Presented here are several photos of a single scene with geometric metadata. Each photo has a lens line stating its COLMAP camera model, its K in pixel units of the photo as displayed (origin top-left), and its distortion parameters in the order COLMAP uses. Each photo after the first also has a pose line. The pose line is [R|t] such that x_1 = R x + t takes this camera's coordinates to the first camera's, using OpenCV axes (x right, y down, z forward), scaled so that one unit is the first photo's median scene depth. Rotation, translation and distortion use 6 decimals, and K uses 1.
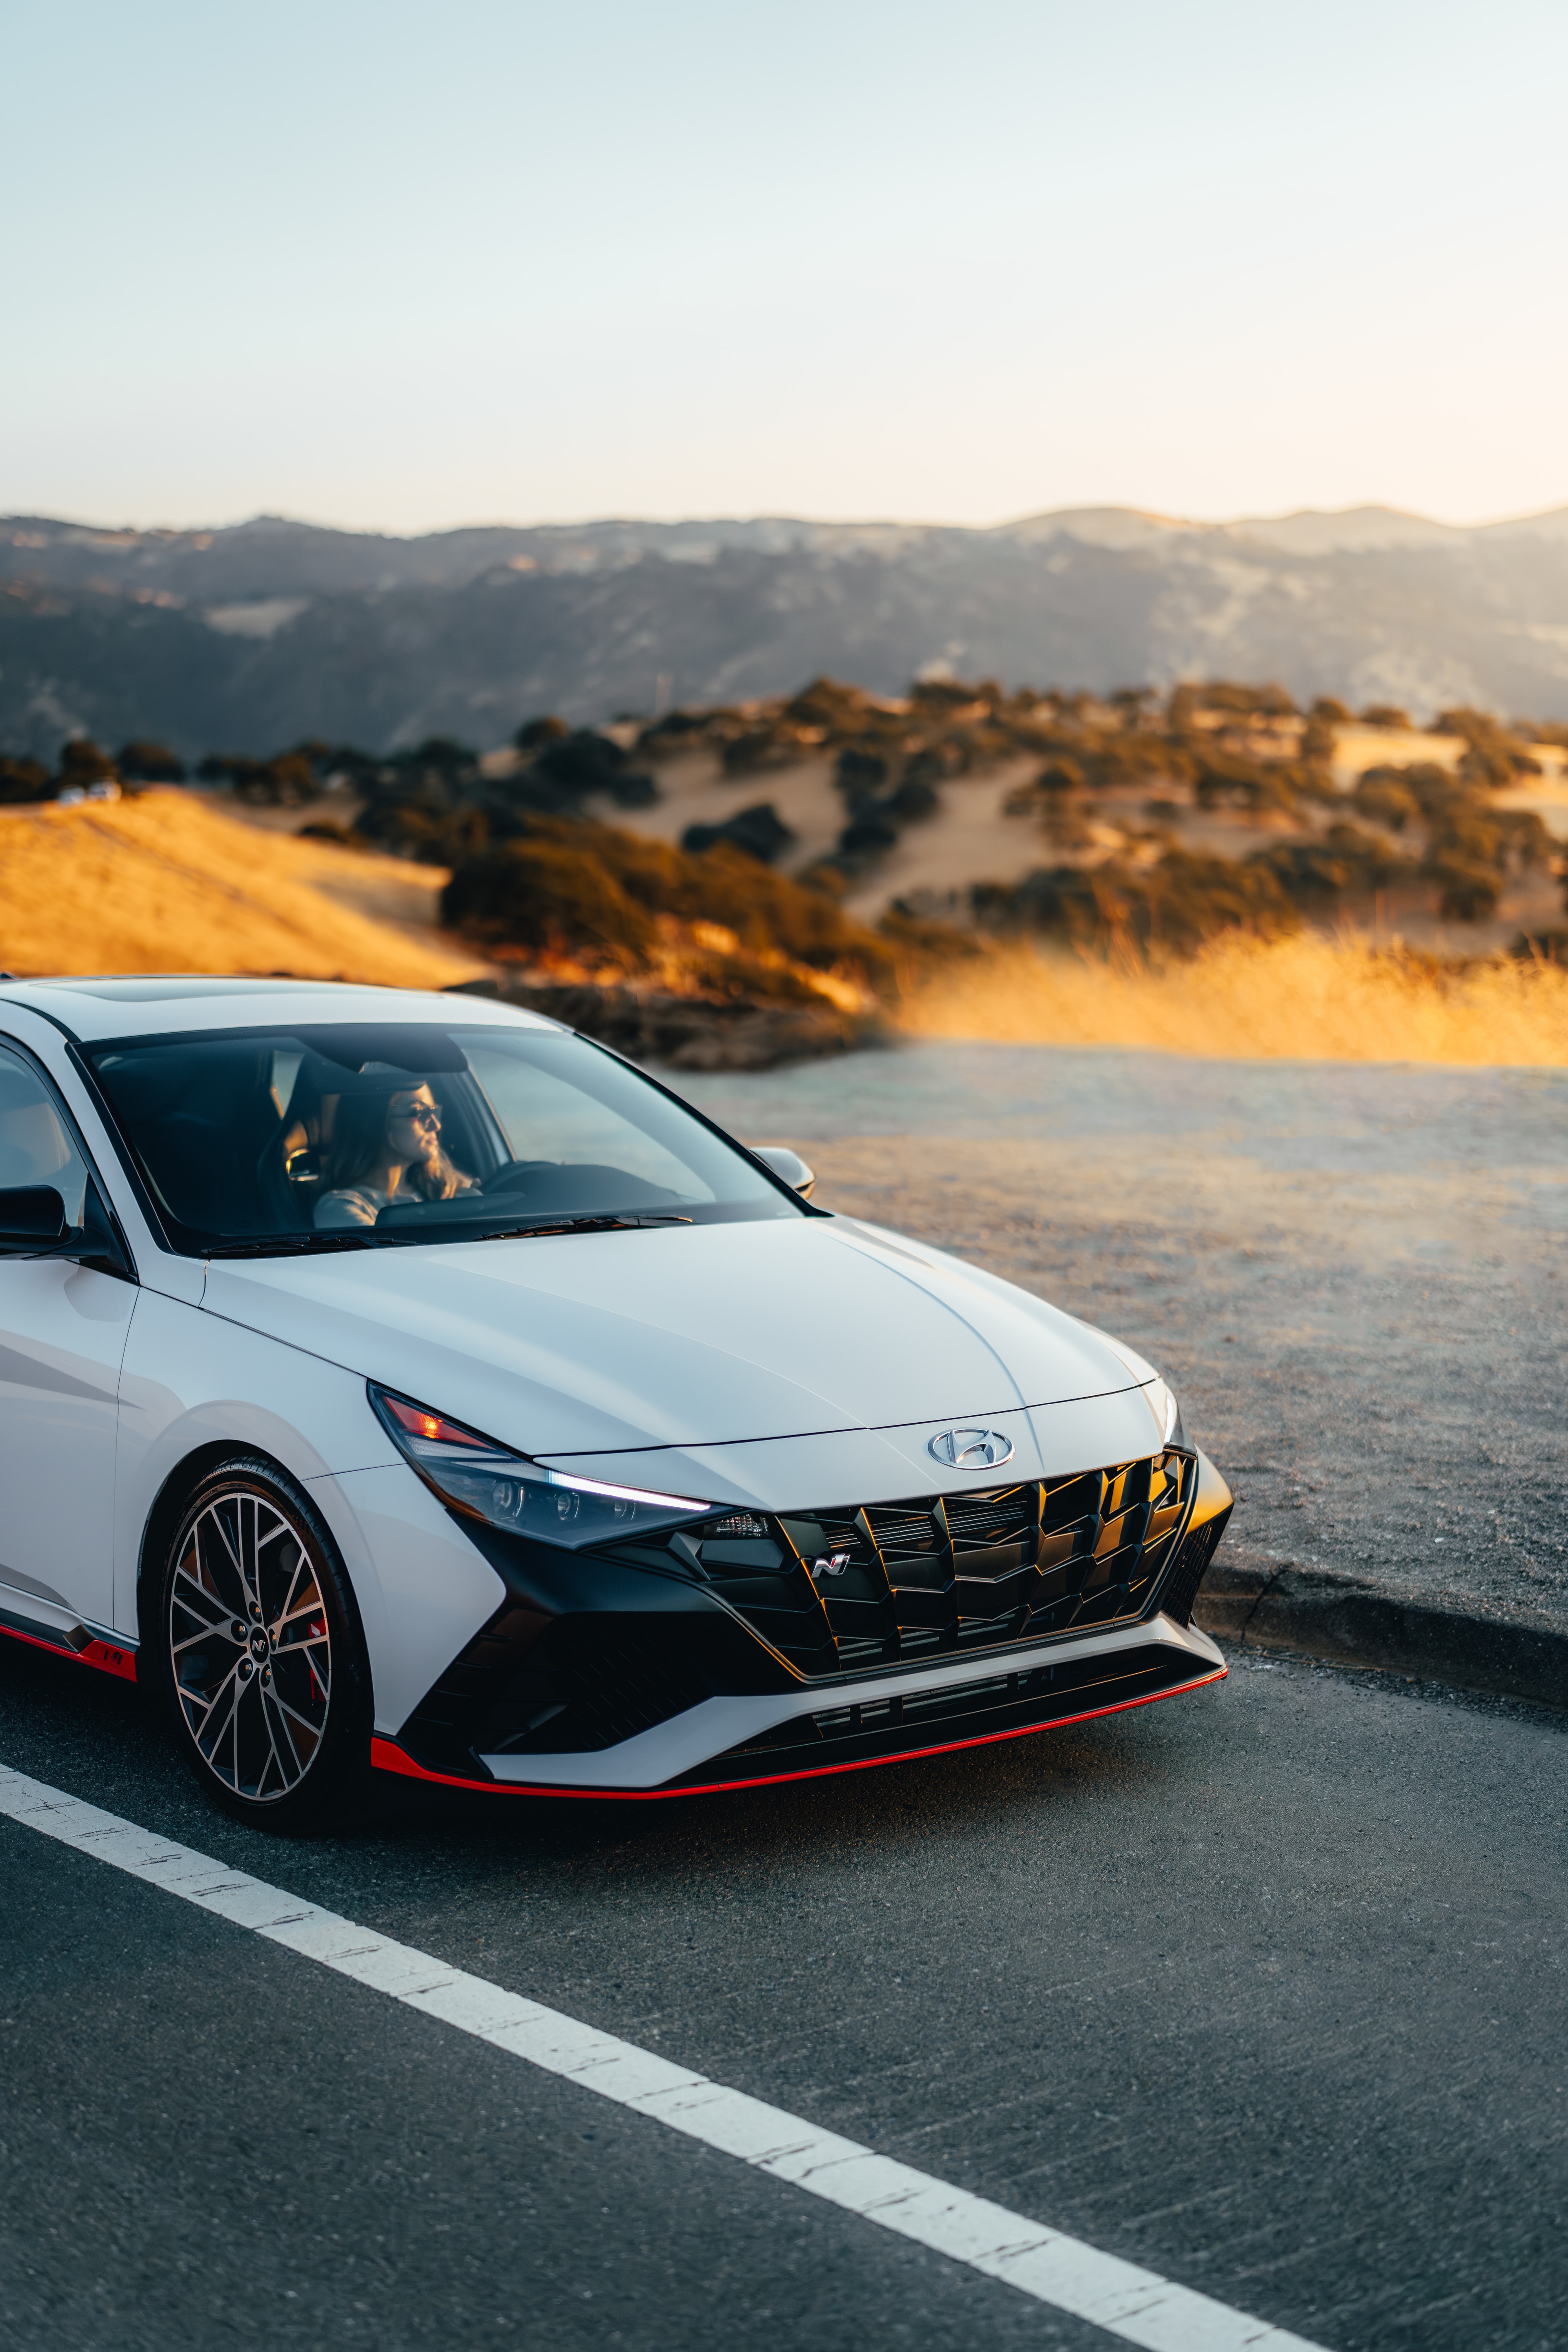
lens RADIAL K [[3246.2, 0, 784.0], [0, 3246.2, 1176.0], [0, 0, 1]] dist [0.026071, 0.017649]
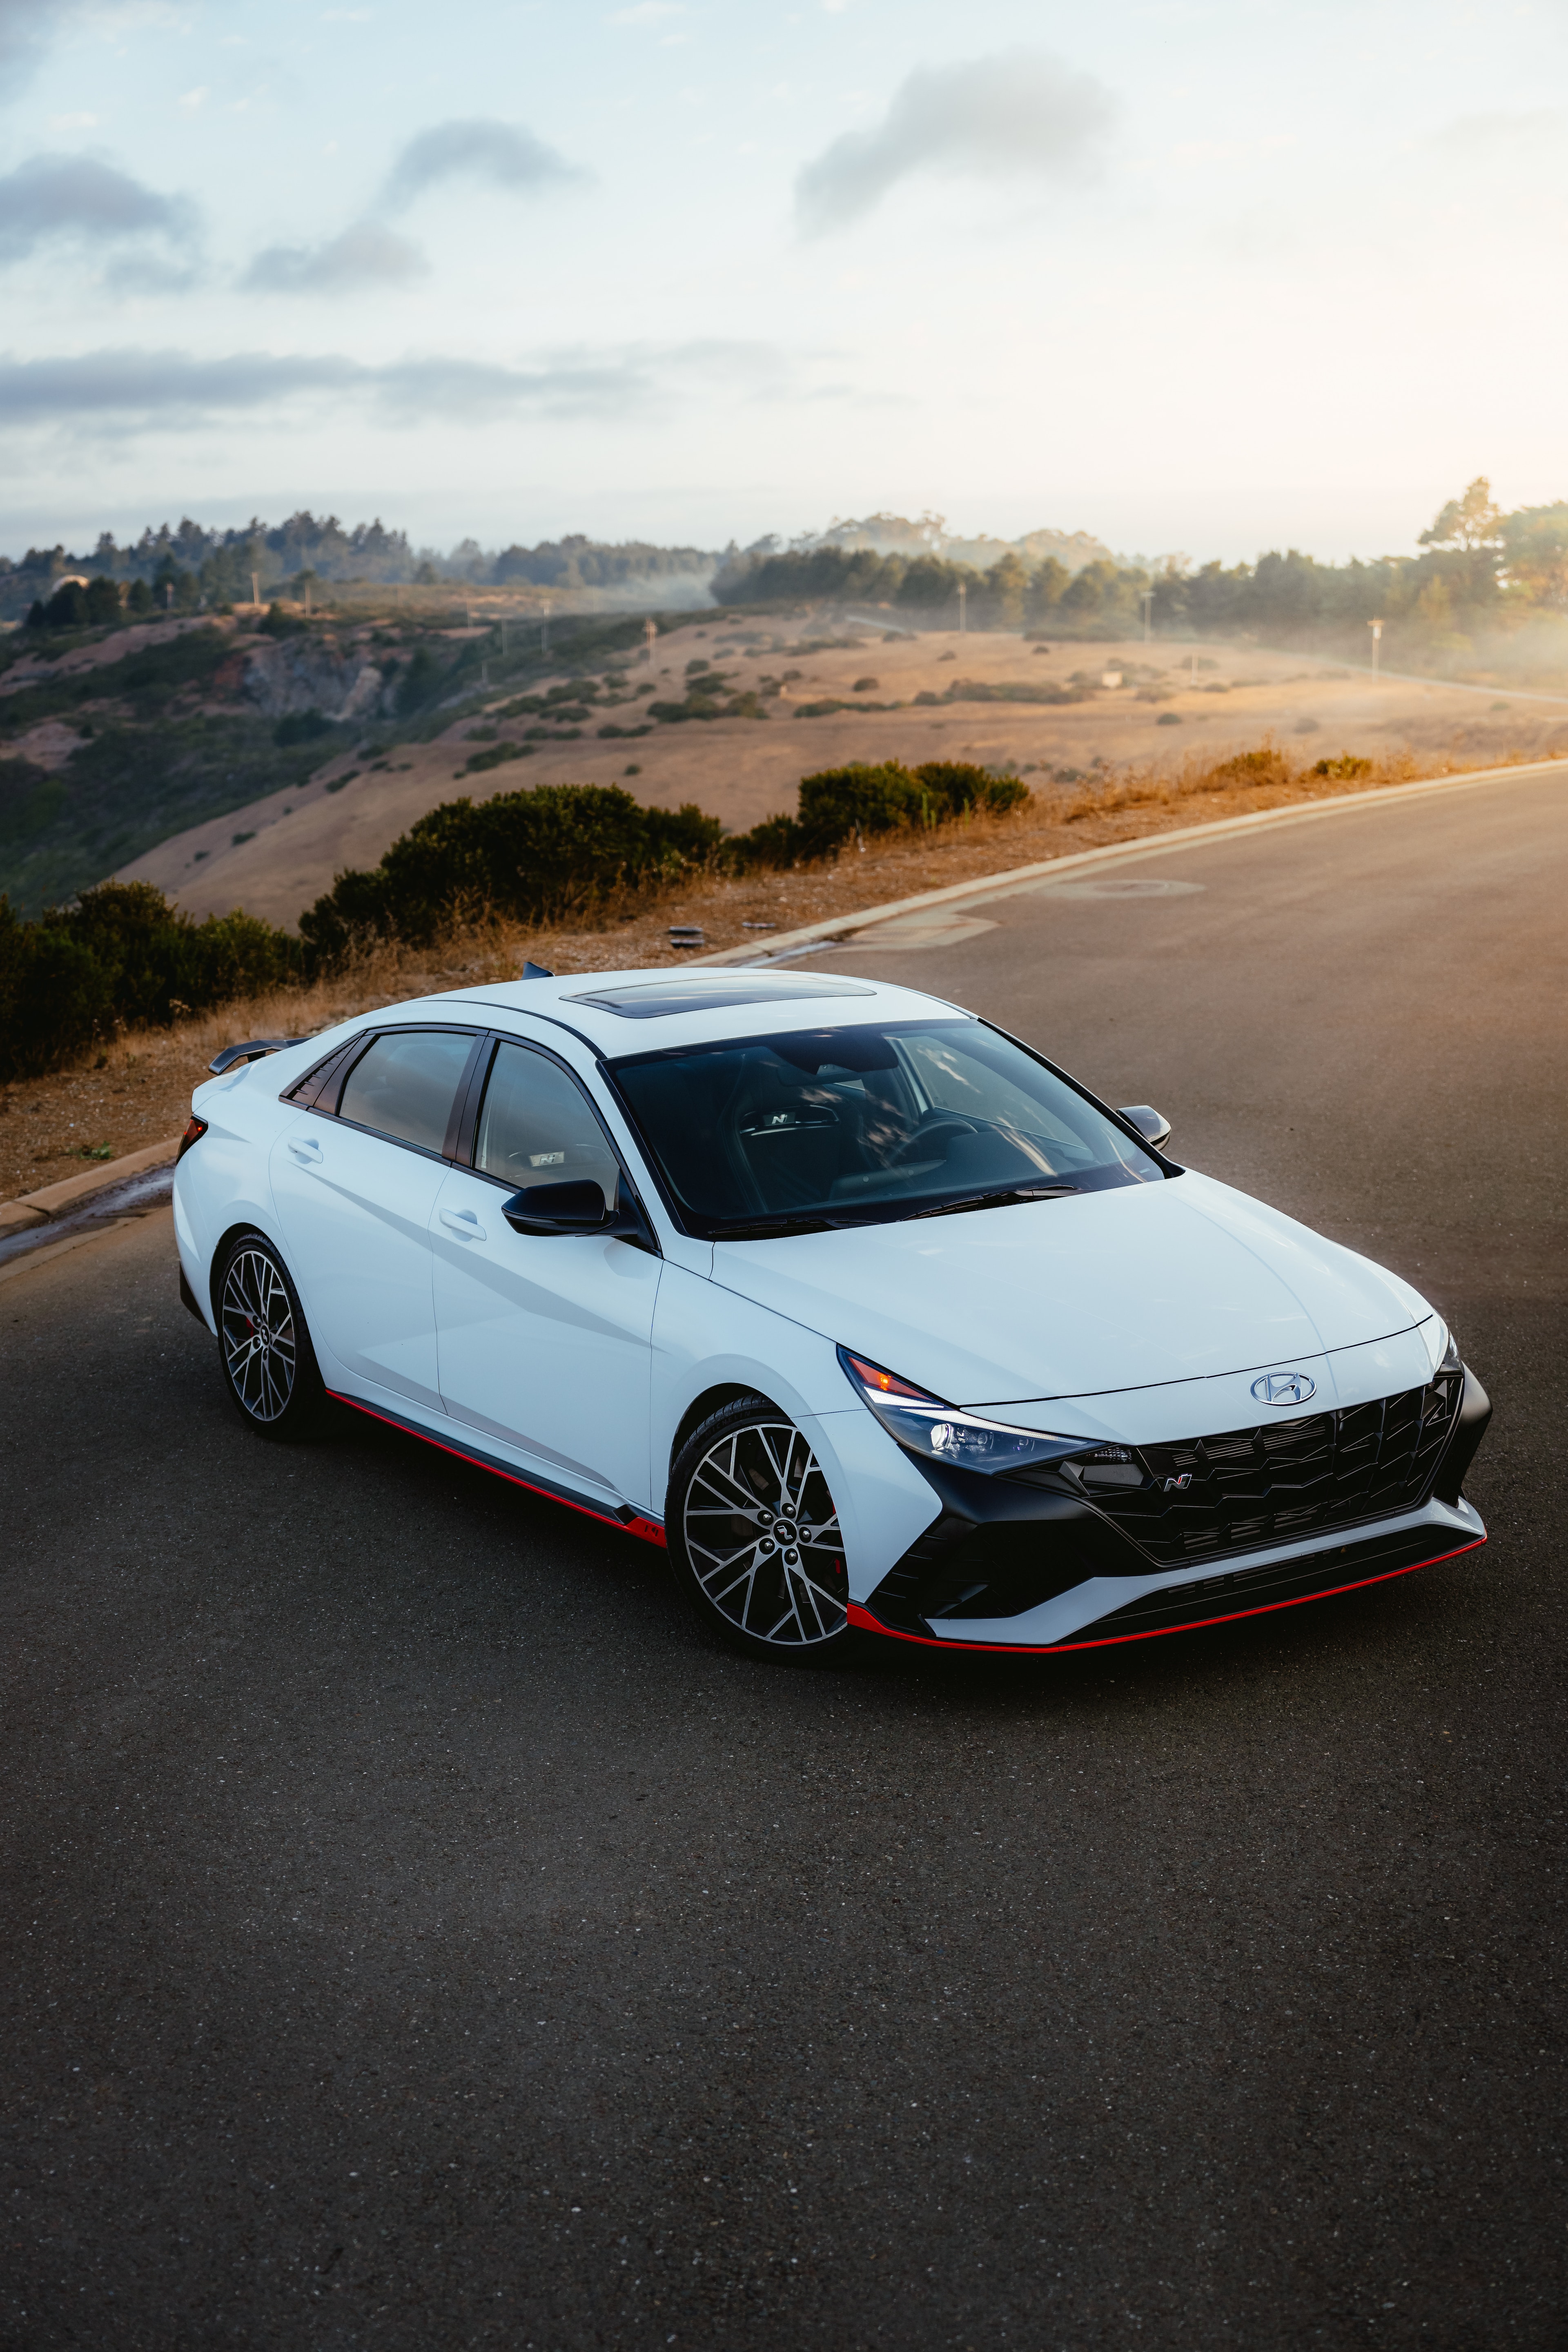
lens RADIAL K [[3246.2, 0, 784.0], [0, 3246.2, 1176.0], [0, 0, 1]] dist [0.026071, 0.017649]
pose [[0.992629, -0.012610, -0.120531, 0.015553], [0.025143, 0.994360, 0.103032, -0.147470], [0.118552, -0.105303, 0.987348, -0.344517]]
